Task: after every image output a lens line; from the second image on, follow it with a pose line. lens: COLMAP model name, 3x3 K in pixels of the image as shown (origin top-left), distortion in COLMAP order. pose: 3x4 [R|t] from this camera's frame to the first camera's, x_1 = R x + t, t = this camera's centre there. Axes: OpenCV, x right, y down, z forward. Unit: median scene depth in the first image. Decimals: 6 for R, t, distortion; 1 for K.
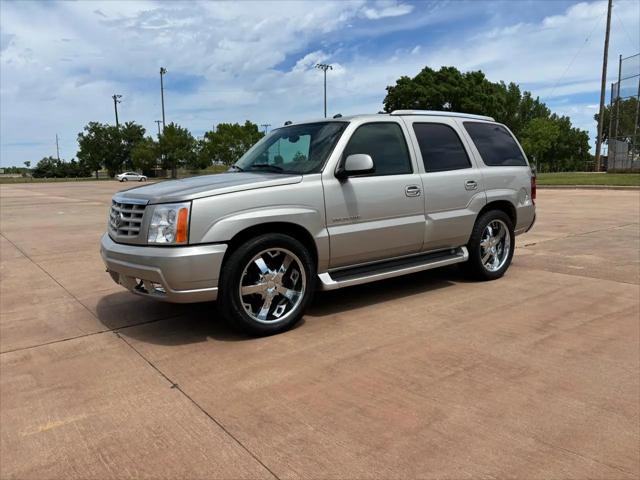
lens RADIAL K [[488.0, 0, 323.4], [0, 488.0, 239.4], [0, 0, 1]] dist [0.041367, -0.034346]
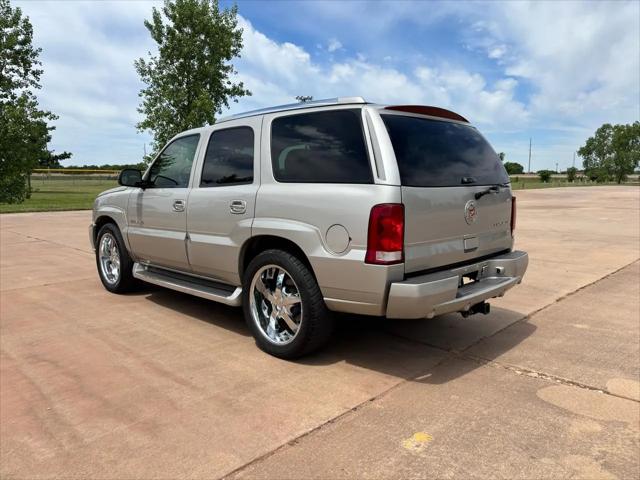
lens RADIAL K [[488.0, 0, 317.8], [0, 488.0, 248.3], [0, 0, 1]] dist [0.041367, -0.034346]
pose [[0.128144, 0.160078, -0.978751, 1.026374], [-0.137084, 0.980273, 0.142379, -0.167894], [0.982236, 0.115926, 0.147561, 1.002389]]
